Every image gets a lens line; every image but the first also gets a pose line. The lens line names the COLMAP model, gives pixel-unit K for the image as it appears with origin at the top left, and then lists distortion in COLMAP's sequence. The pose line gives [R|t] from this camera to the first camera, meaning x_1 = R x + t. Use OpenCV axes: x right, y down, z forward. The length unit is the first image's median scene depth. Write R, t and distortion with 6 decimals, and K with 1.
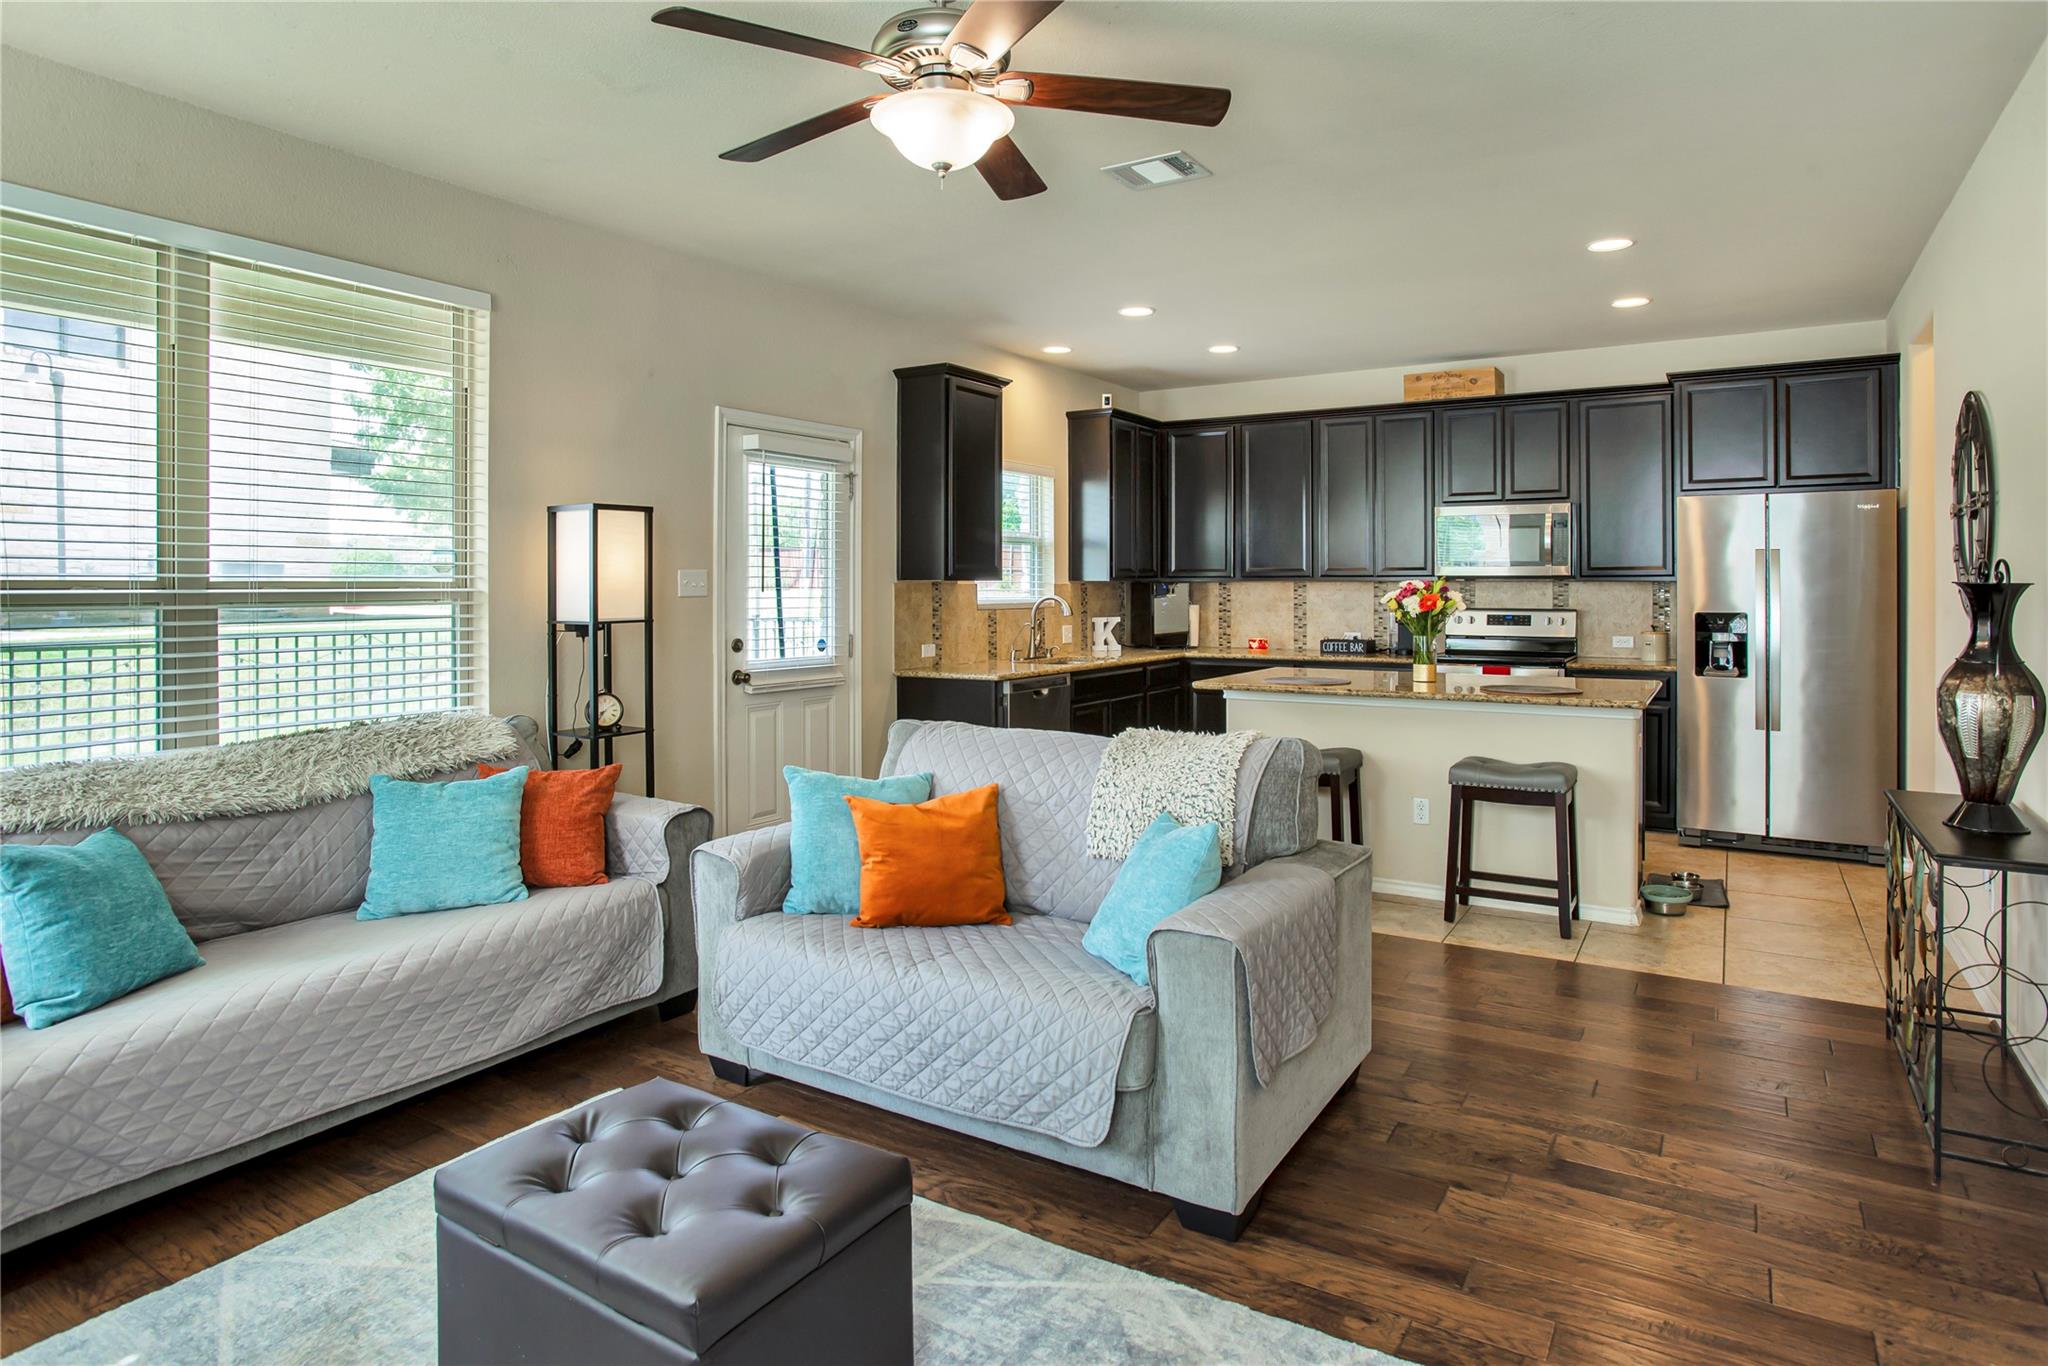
lens RADIAL K [[1196.9, 0, 1034.4], [0, 1196.9, 573.8], [0, 0, 1]] dist [-0.004580, 0.012336]
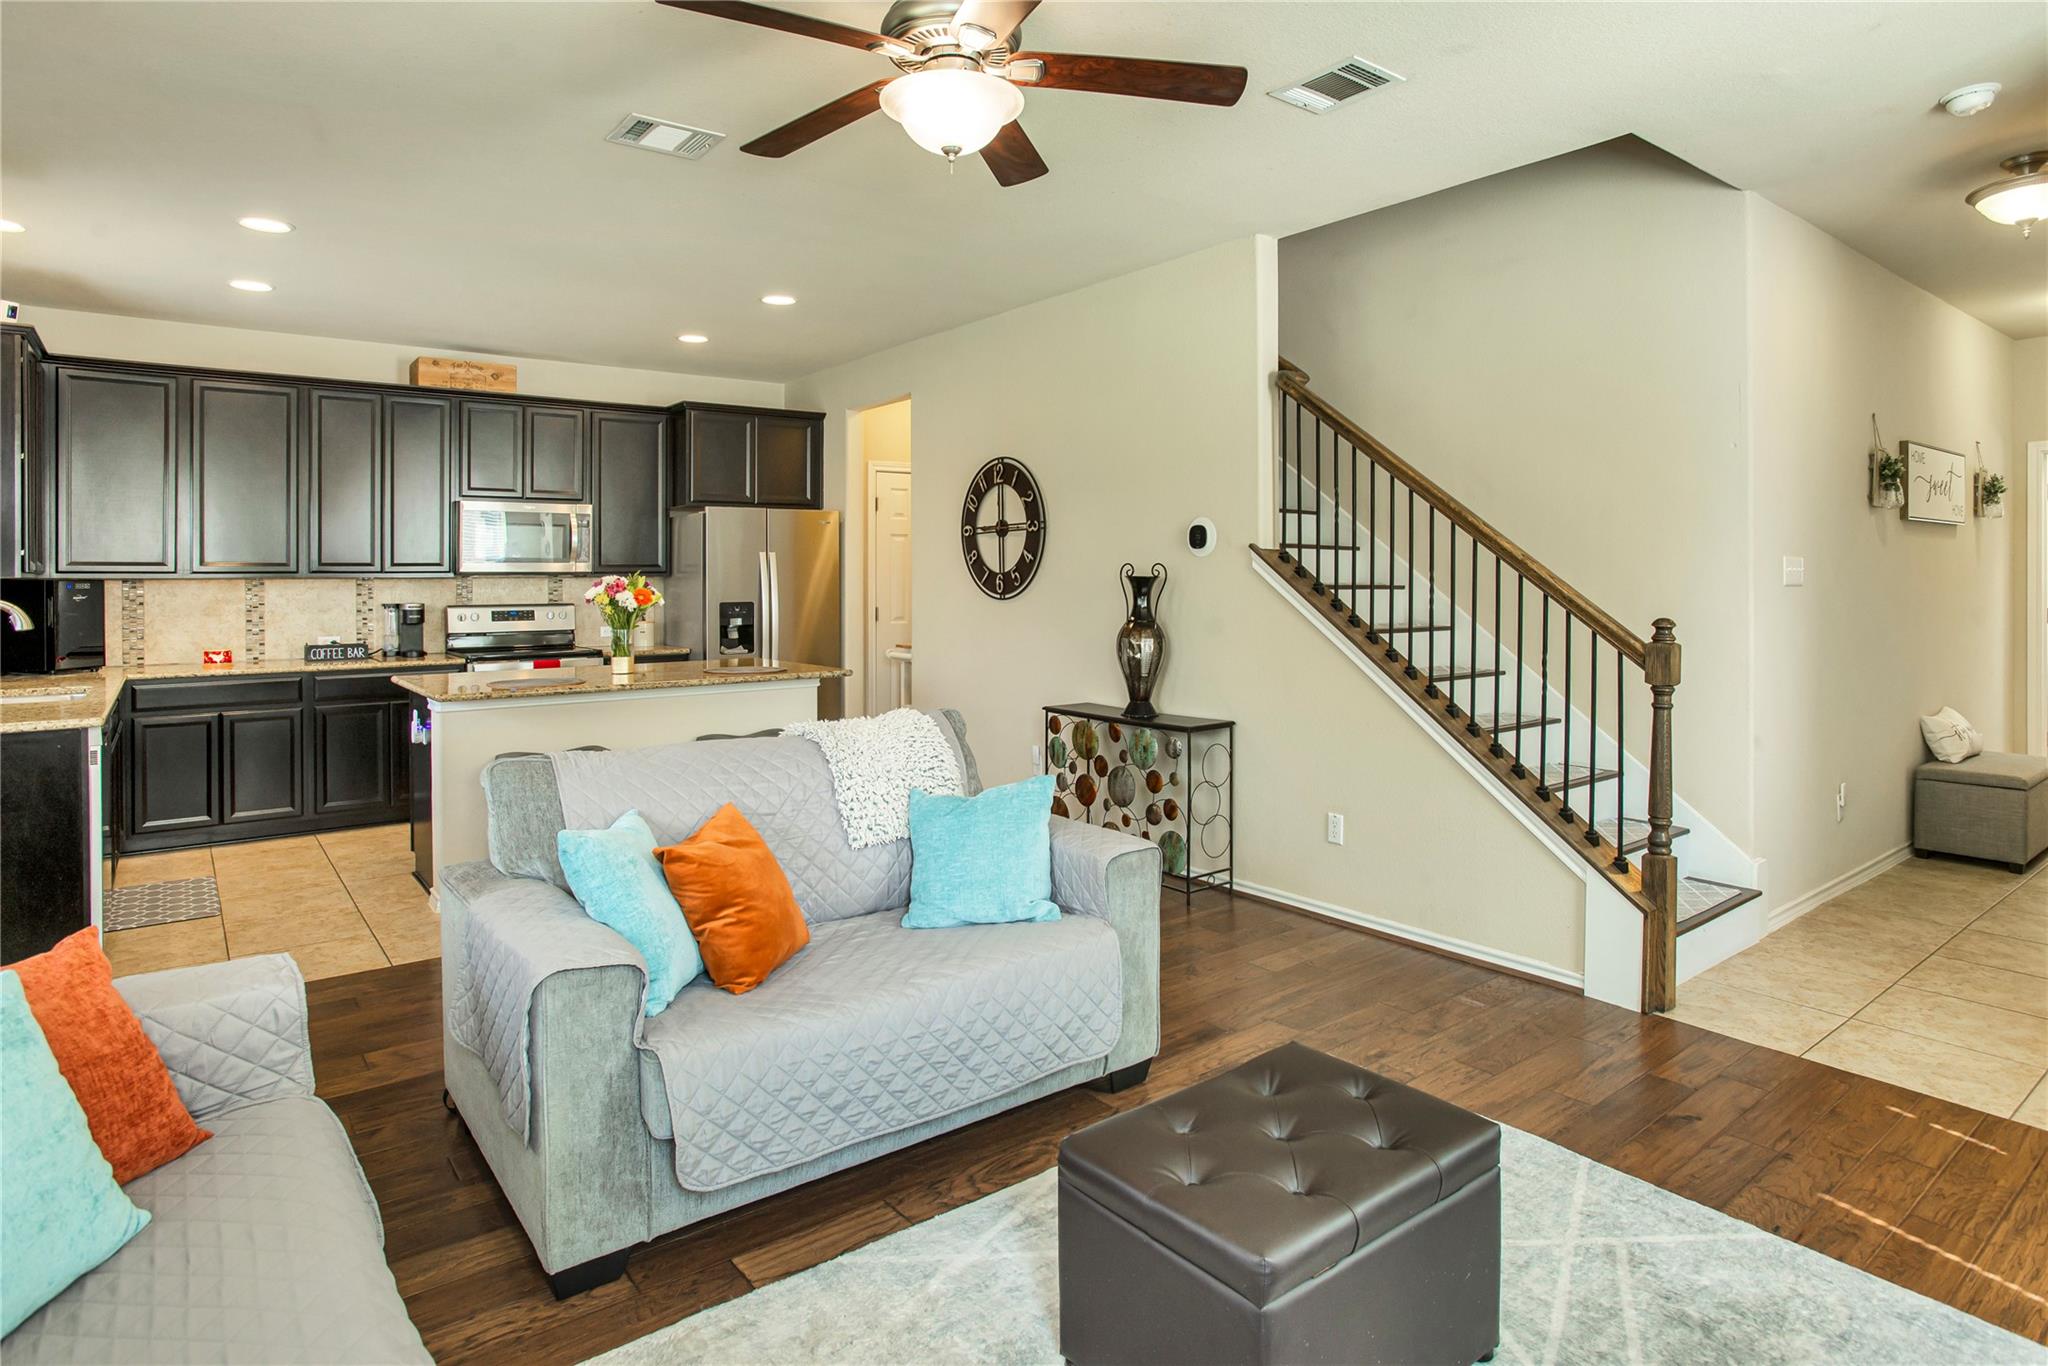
lens RADIAL K [[1126.8, 0, 1015.5], [0, 1126.8, 586.7], [0, 0, 1]] dist [-0.007630, 0.014436]
pose [[0.374715, -0.007296, 0.927111, -0.506425], [0.000179, 0.999970, 0.007797, 0.010007], [-0.927140, -0.002756, 0.374705, 0.361149]]
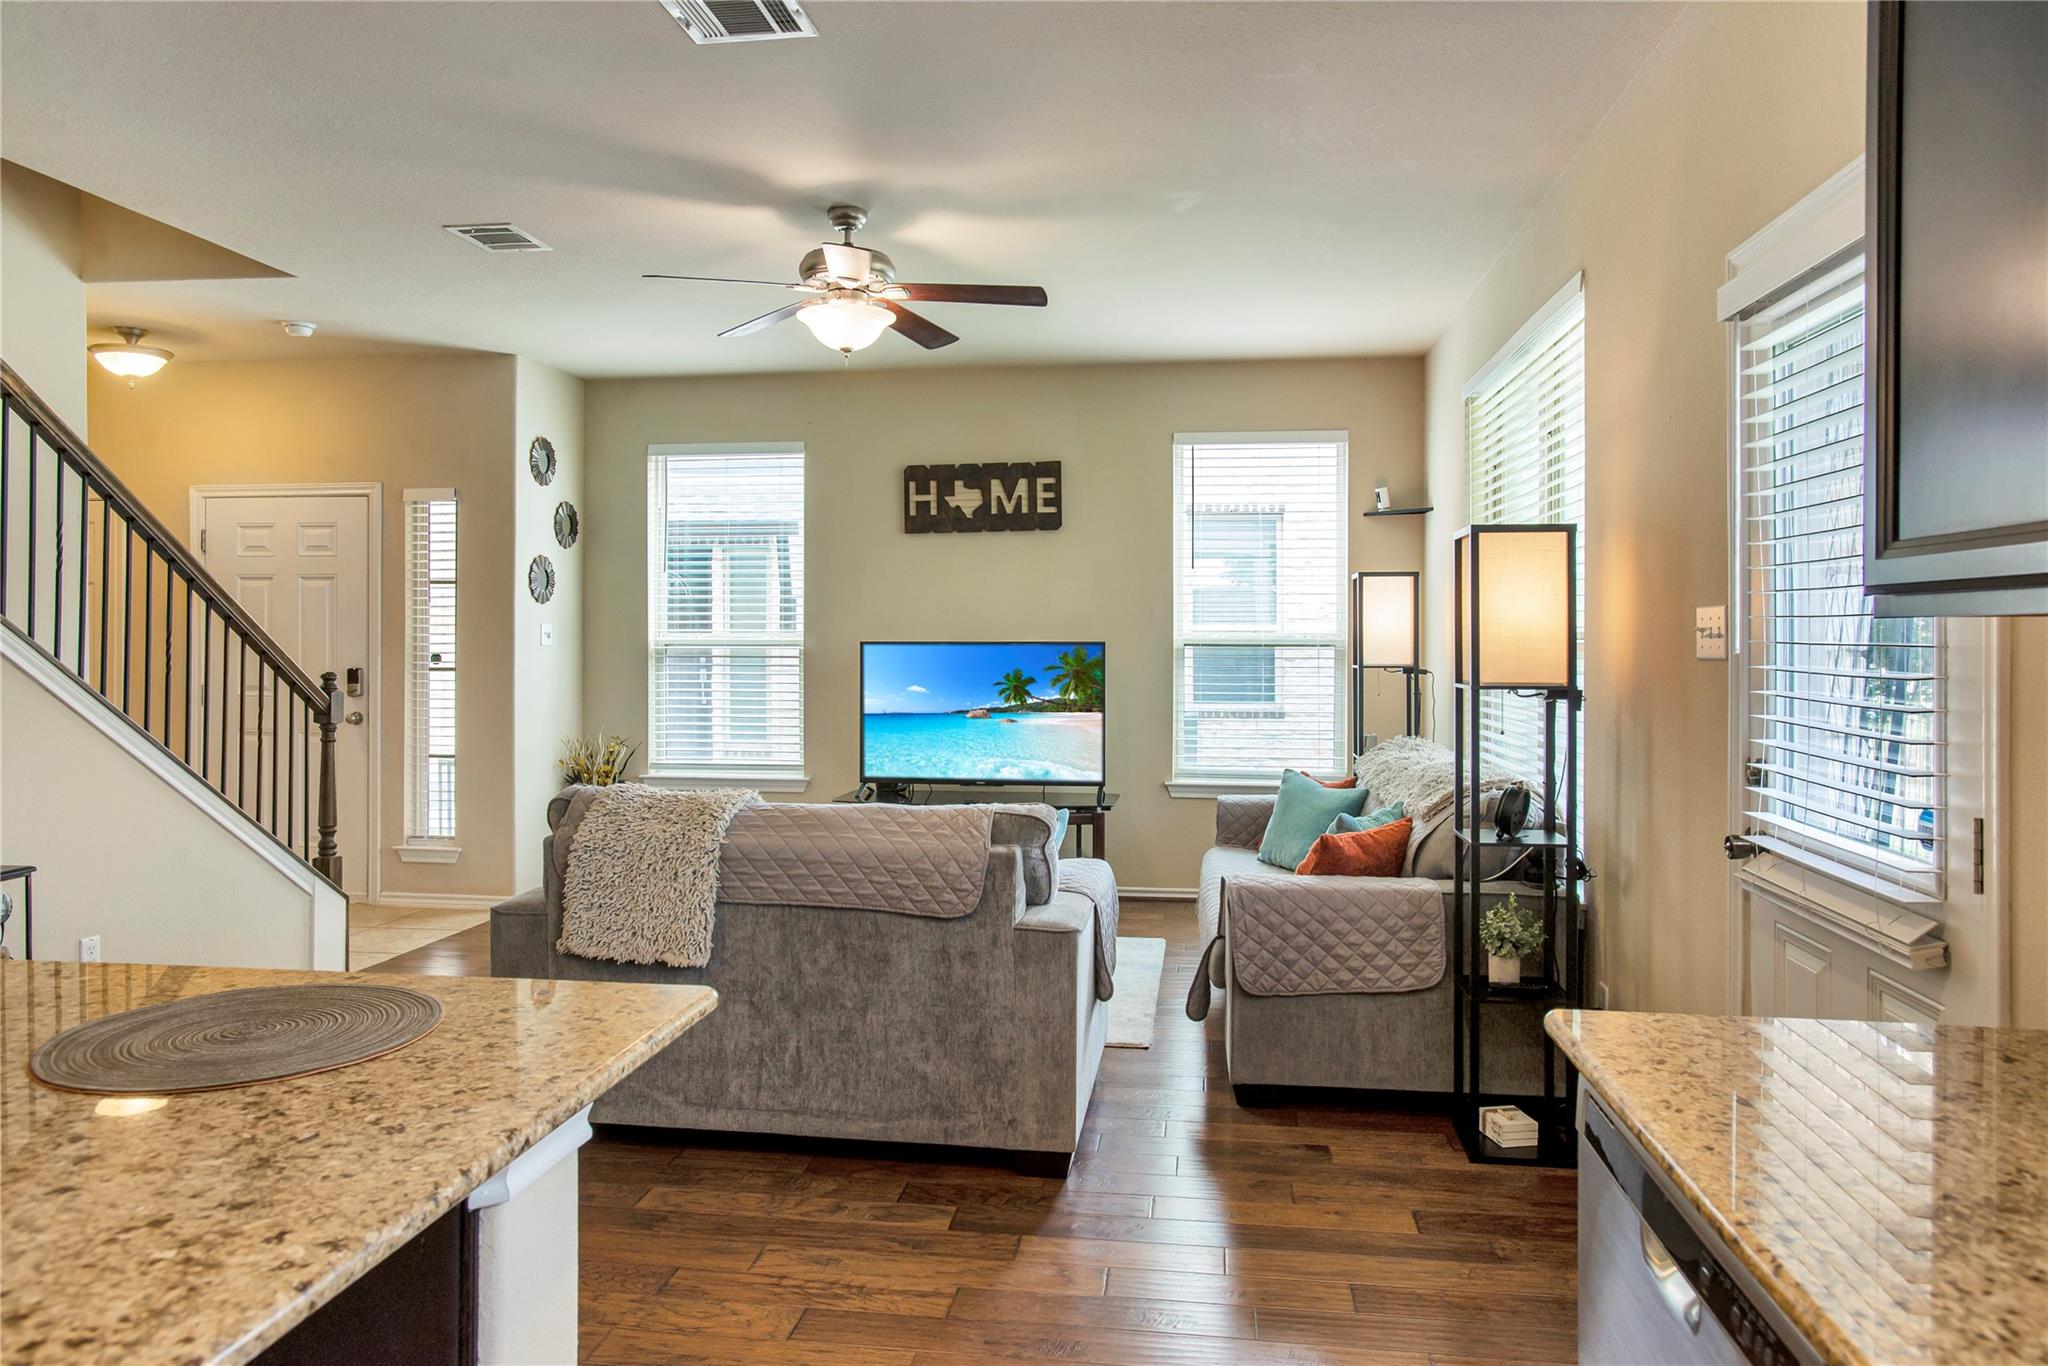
lens RADIAL K [[1342.9, 0, 1039.8], [0, 1342.9, 636.0], [0, 0, 1]] dist [-0.027847, 0.044786]
pose [[-0.926355, 0.000567, -0.376651, 0.195749], [0.002285, 0.999989, -0.004113, 0.011686], [0.376644, -0.004671, -0.926346, 1.491603]]
